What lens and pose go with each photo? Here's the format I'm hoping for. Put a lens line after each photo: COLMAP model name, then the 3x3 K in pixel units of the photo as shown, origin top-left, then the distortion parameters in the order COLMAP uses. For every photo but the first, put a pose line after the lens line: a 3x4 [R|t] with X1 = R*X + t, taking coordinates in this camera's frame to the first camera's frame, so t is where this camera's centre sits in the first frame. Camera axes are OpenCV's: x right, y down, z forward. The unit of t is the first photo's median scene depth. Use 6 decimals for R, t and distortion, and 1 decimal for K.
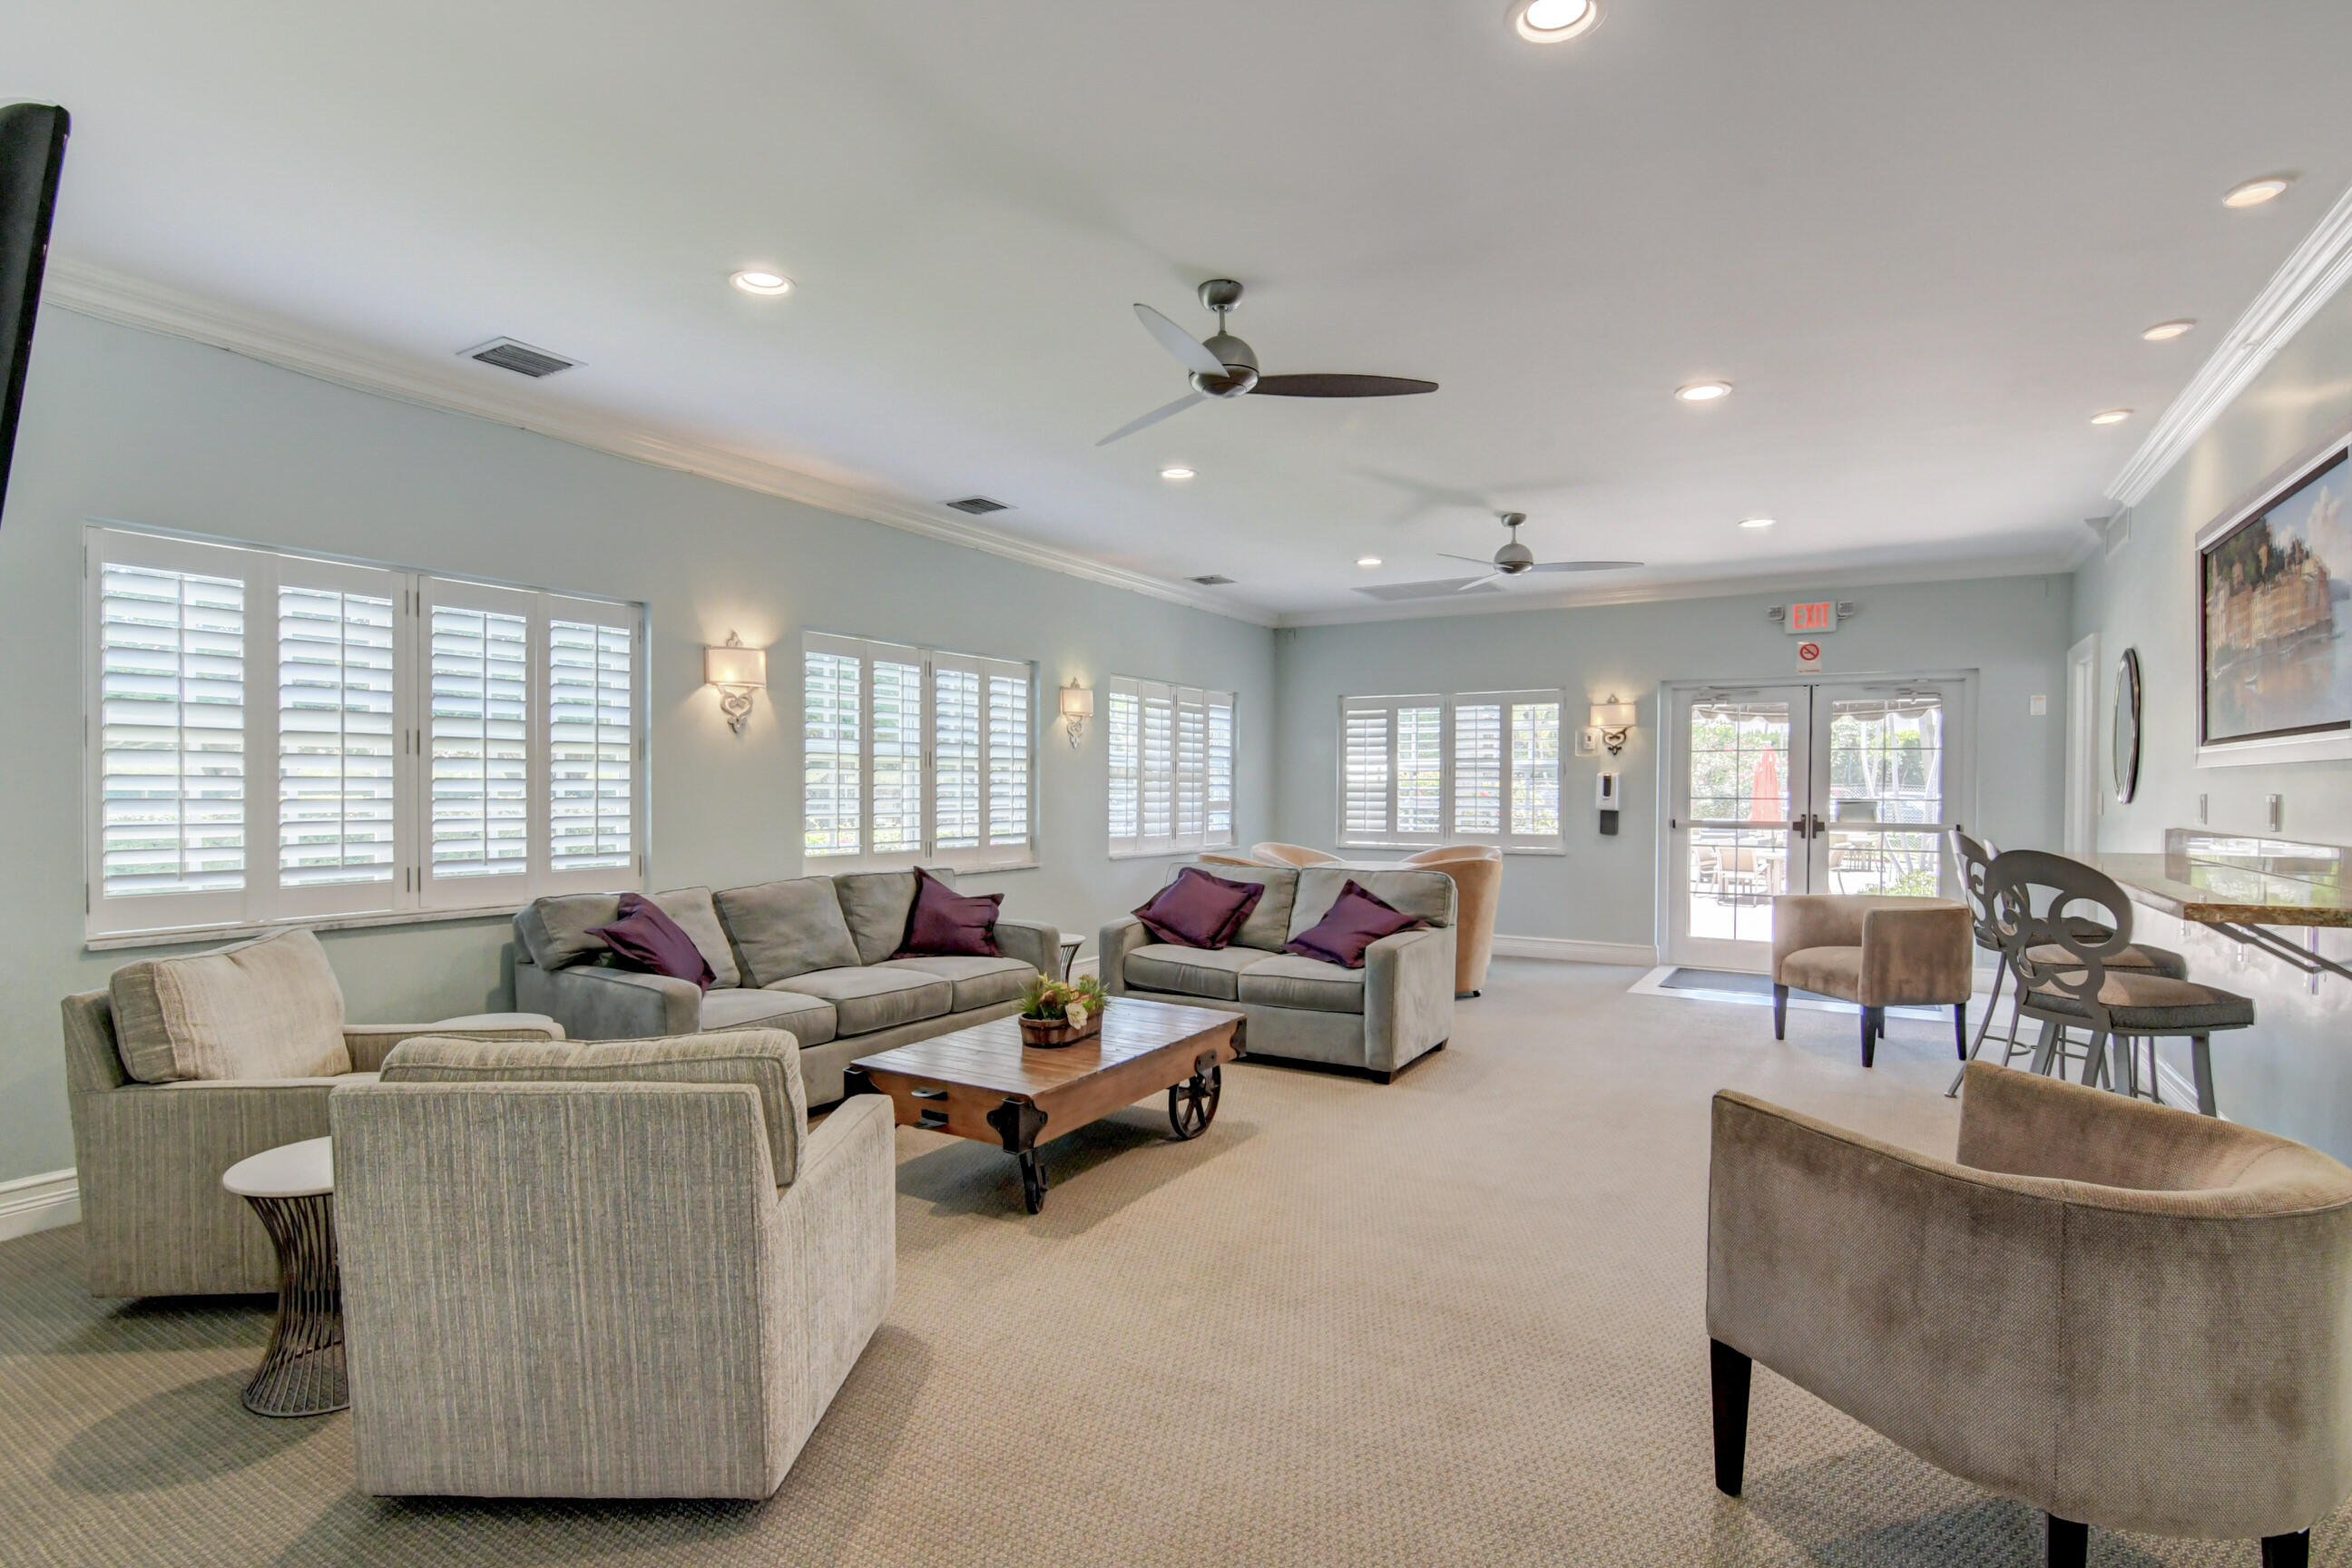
lens RADIAL K [[1148.1, 0, 1169.8], [0, 1148.1, 787.1], [0, 0, 1]] dist [-0.004172, -0.000269]
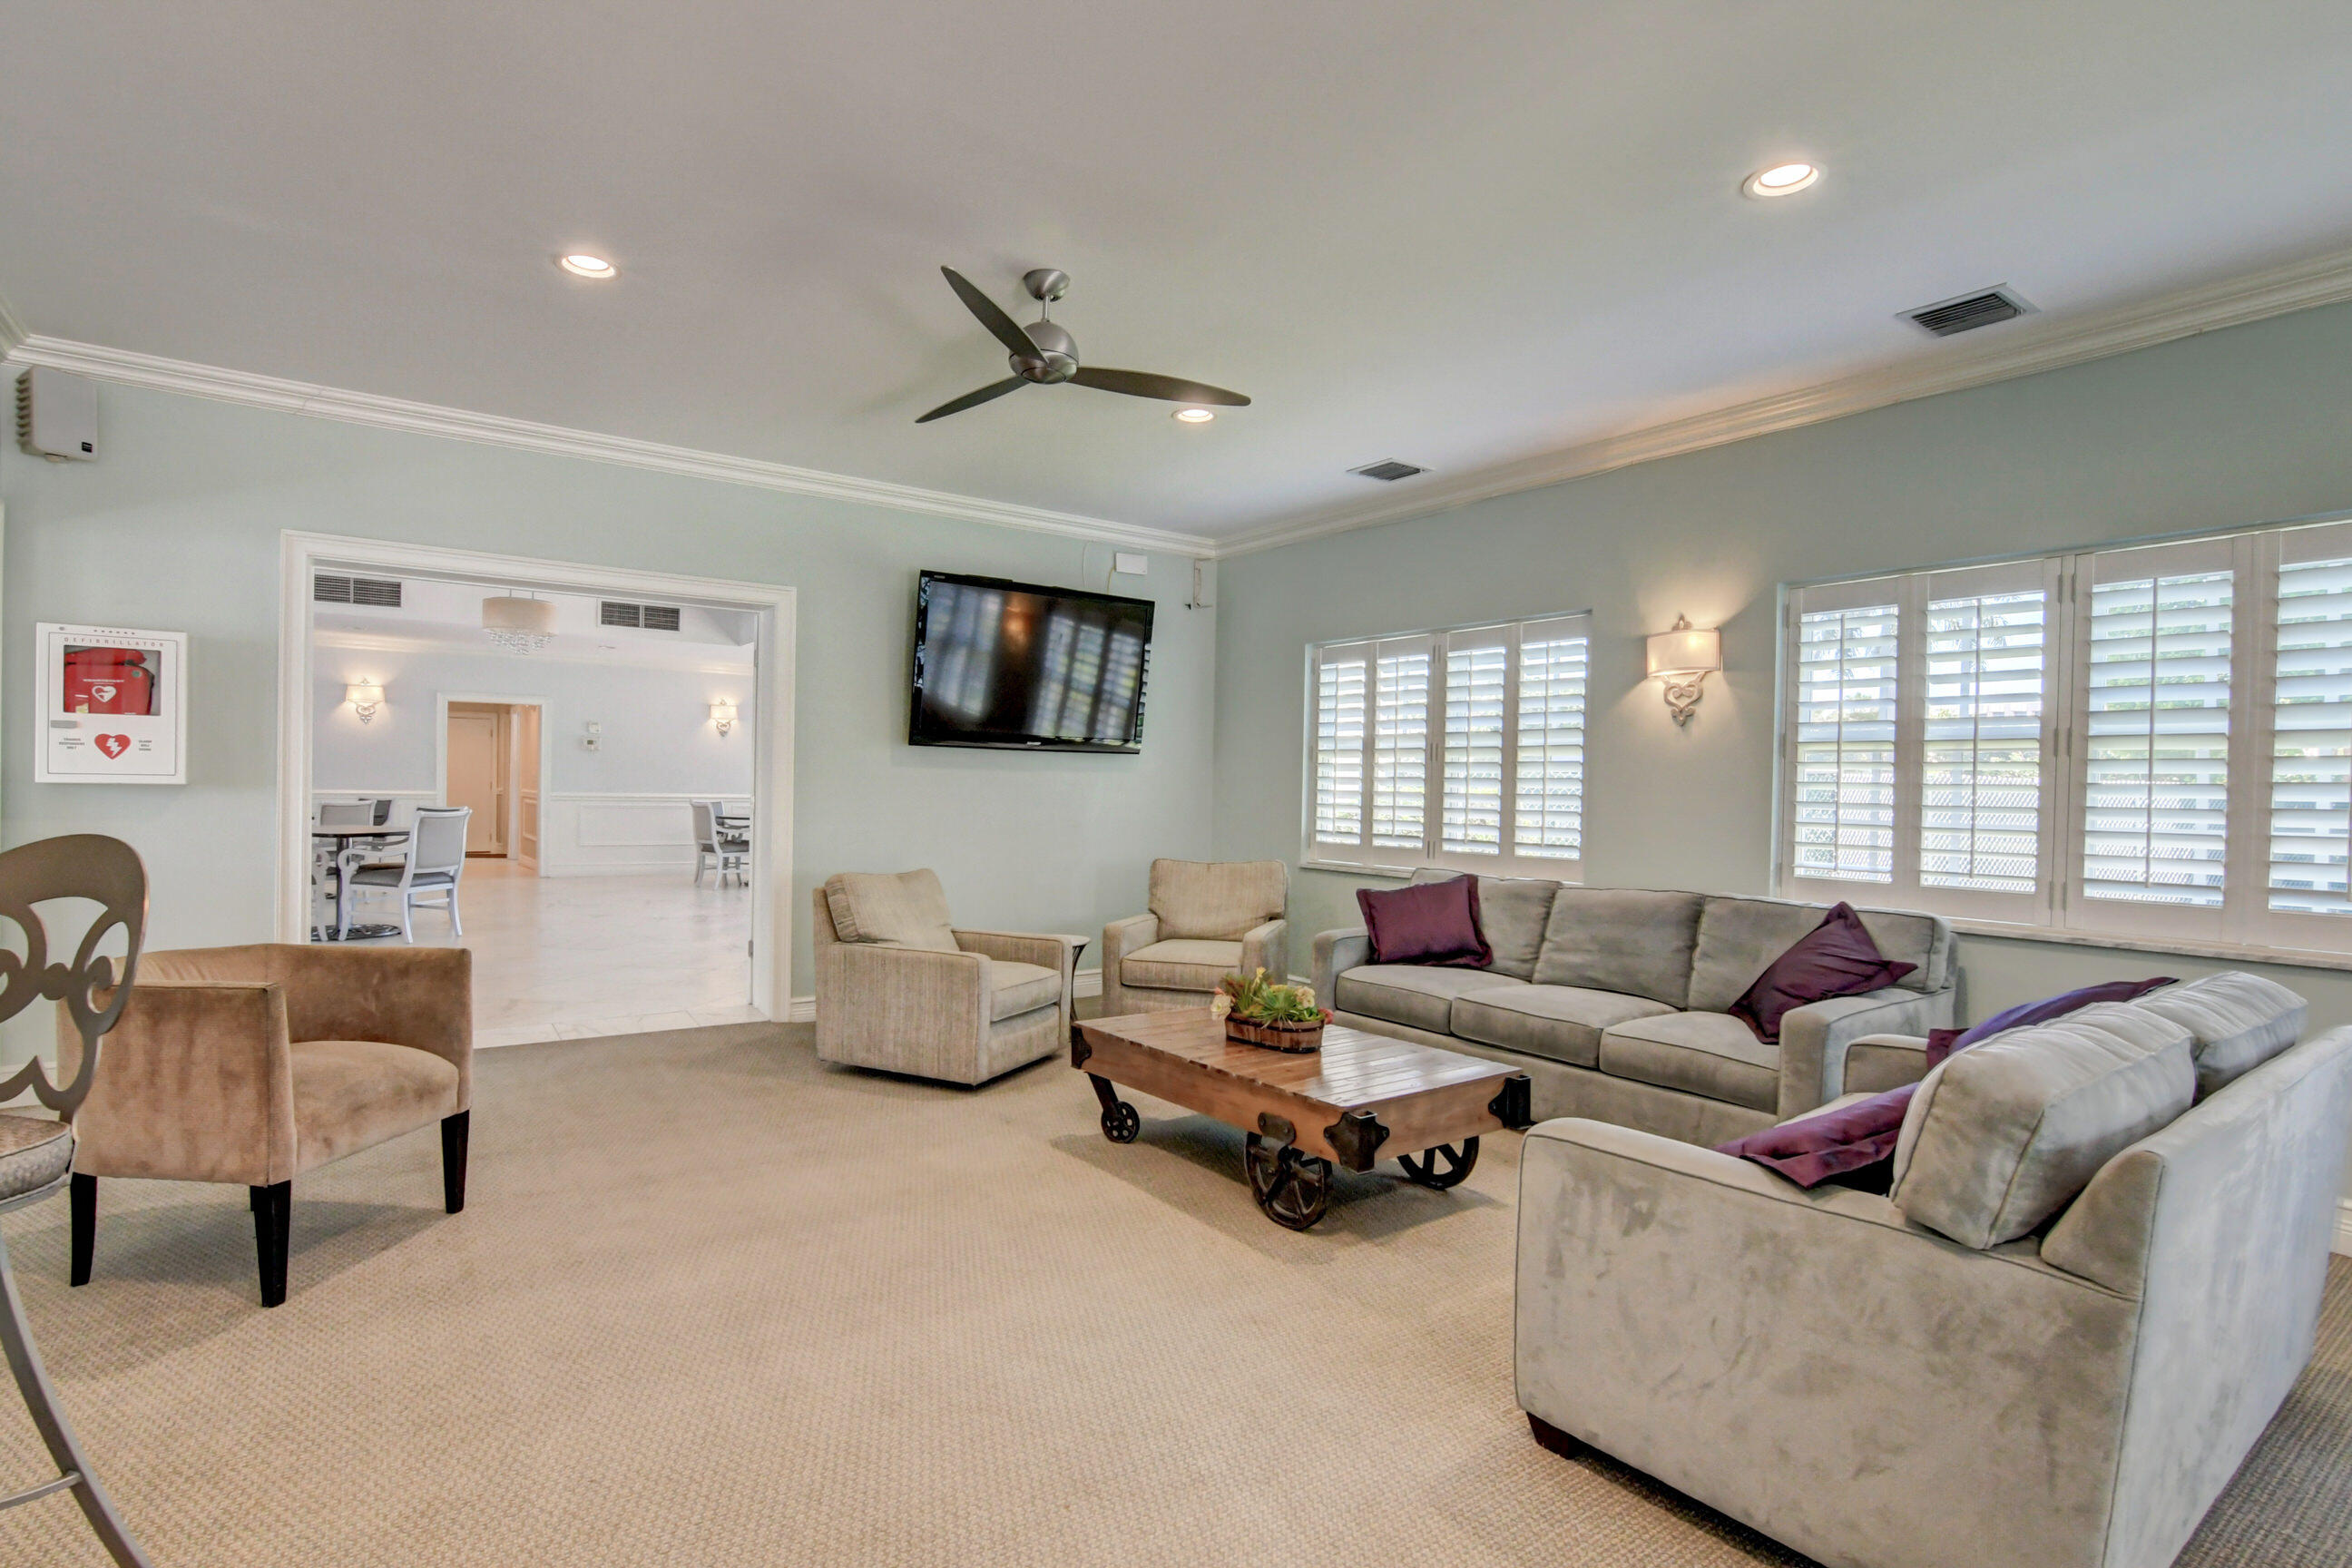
lens RADIAL K [[1148.1, 0, 1167.9], [0, 1148.1, 789.0], [0, 0, 1]] dist [-0.004172, -0.000269]
pose [[-0.374387, -0.002243, -0.927270, 0.617105], [-0.012003, 0.999925, 0.002427, 0.004362], [0.927195, 0.012039, -0.374386, 0.963118]]
